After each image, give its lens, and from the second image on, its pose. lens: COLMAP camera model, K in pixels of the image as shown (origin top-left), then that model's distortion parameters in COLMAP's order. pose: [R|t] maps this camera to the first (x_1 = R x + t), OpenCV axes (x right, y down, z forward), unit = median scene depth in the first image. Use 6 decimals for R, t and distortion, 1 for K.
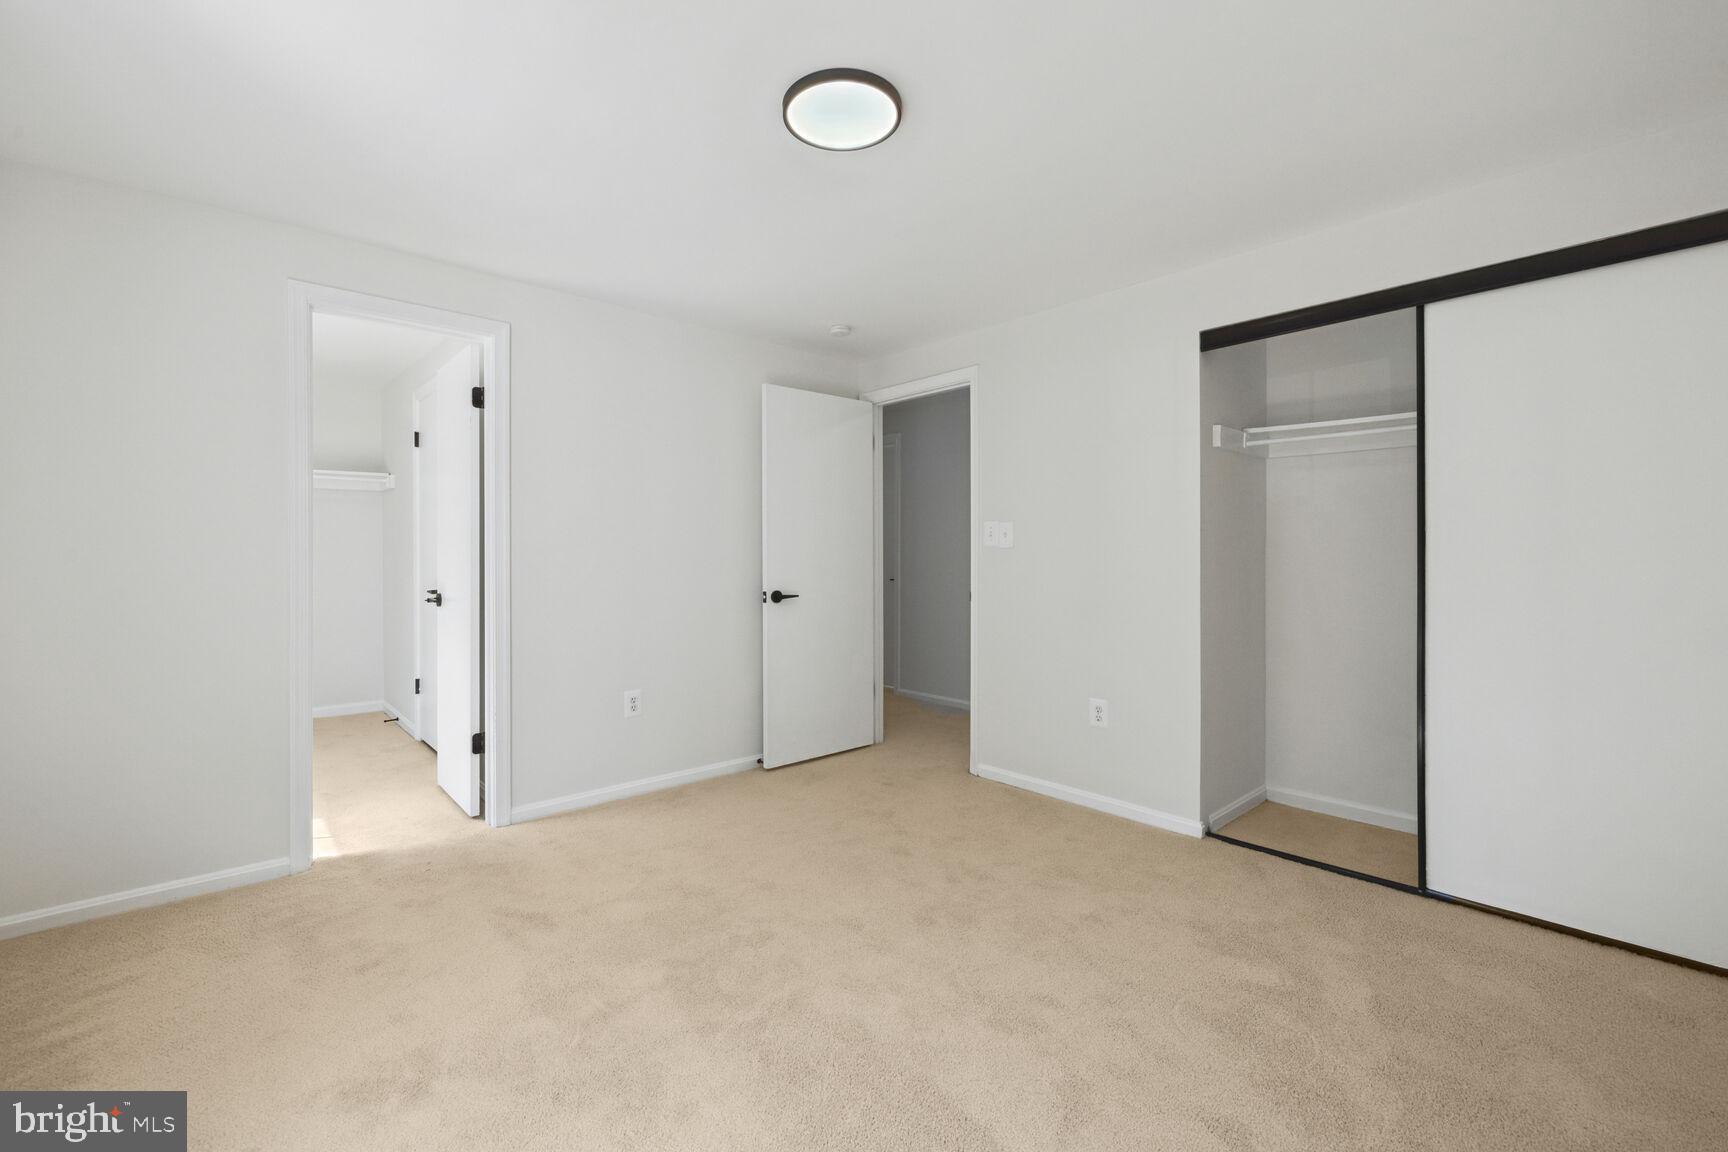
lens RADIAL K [[729.3, 0, 851.5], [0, 729.3, 541.8], [0, 0, 1]] dist [0.001789, 0.000550]
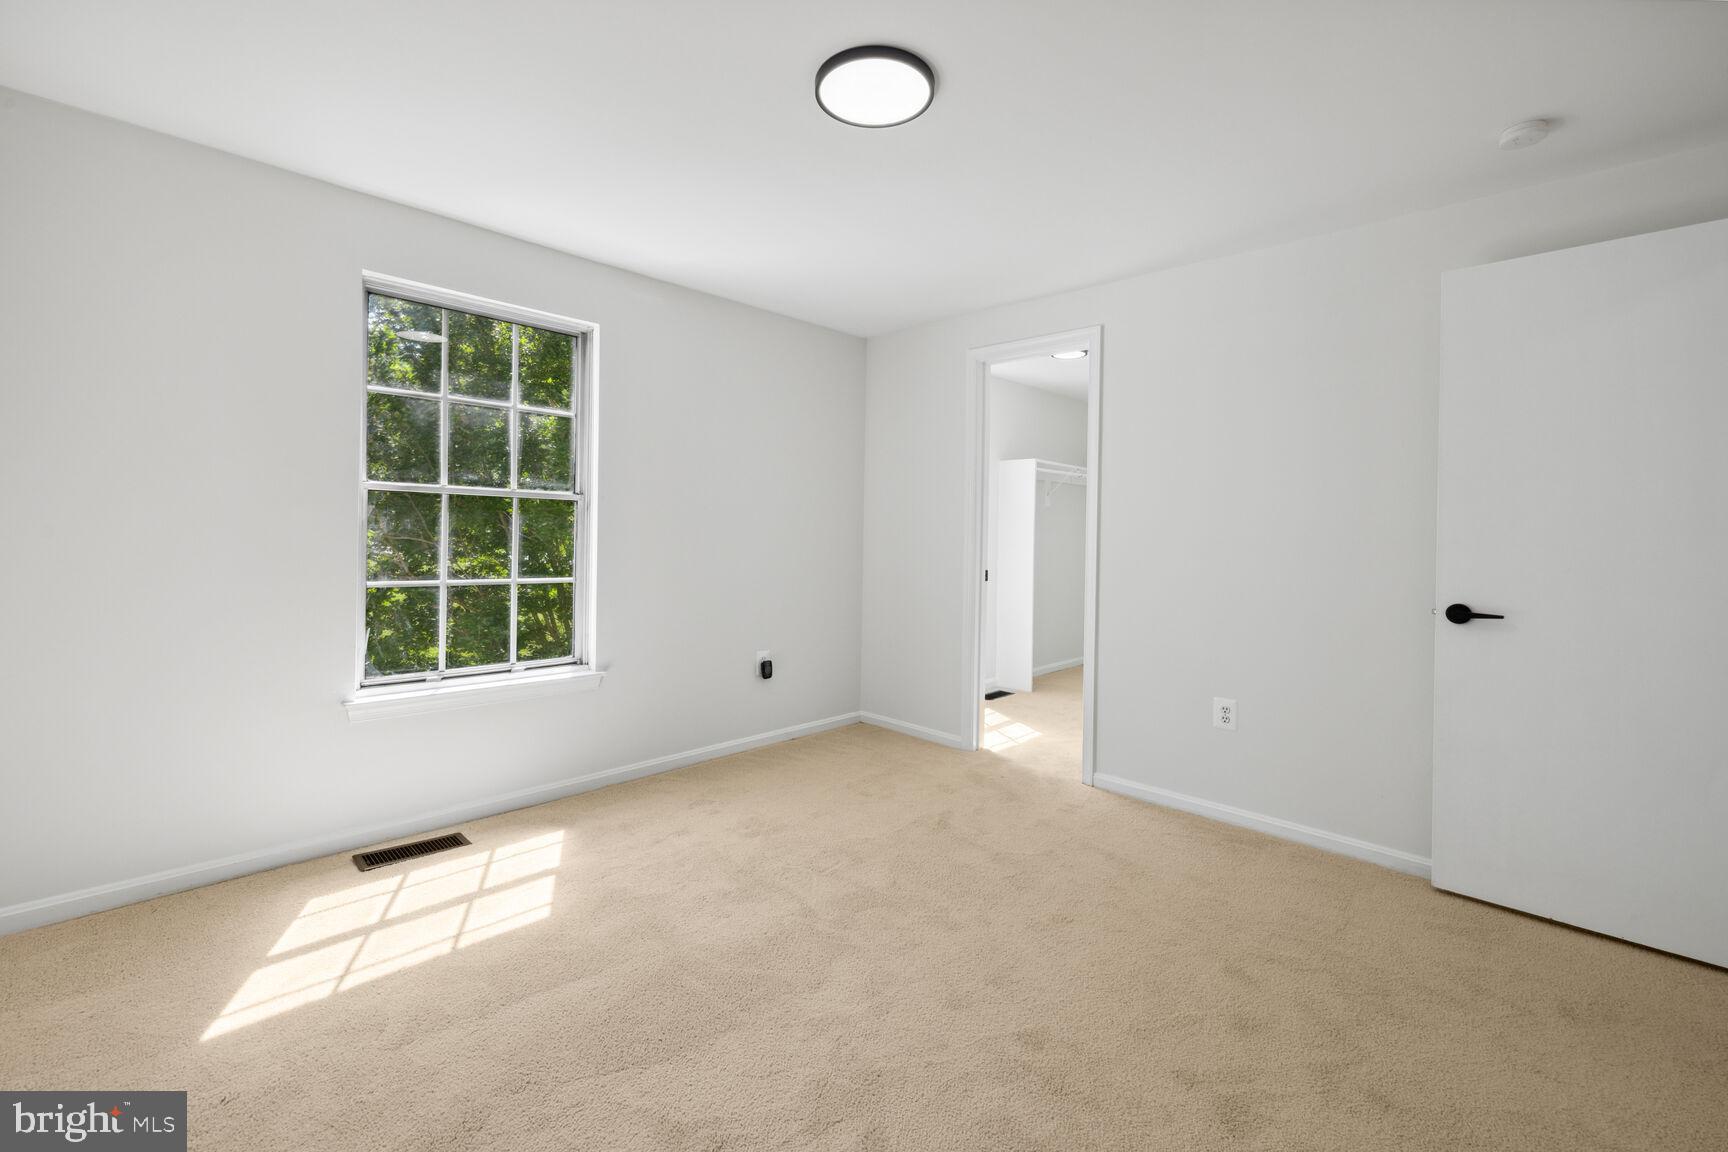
lens RADIAL K [[729.3, 0, 851.5], [0, 729.3, 541.8], [0, 0, 1]] dist [0.001789, 0.000550]
pose [[0.076538, 0.008547, -0.997030, 0.573902], [-0.011891, 0.999900, 0.007659, 0.020007], [0.996996, 0.011269, 0.076632, 0.547355]]
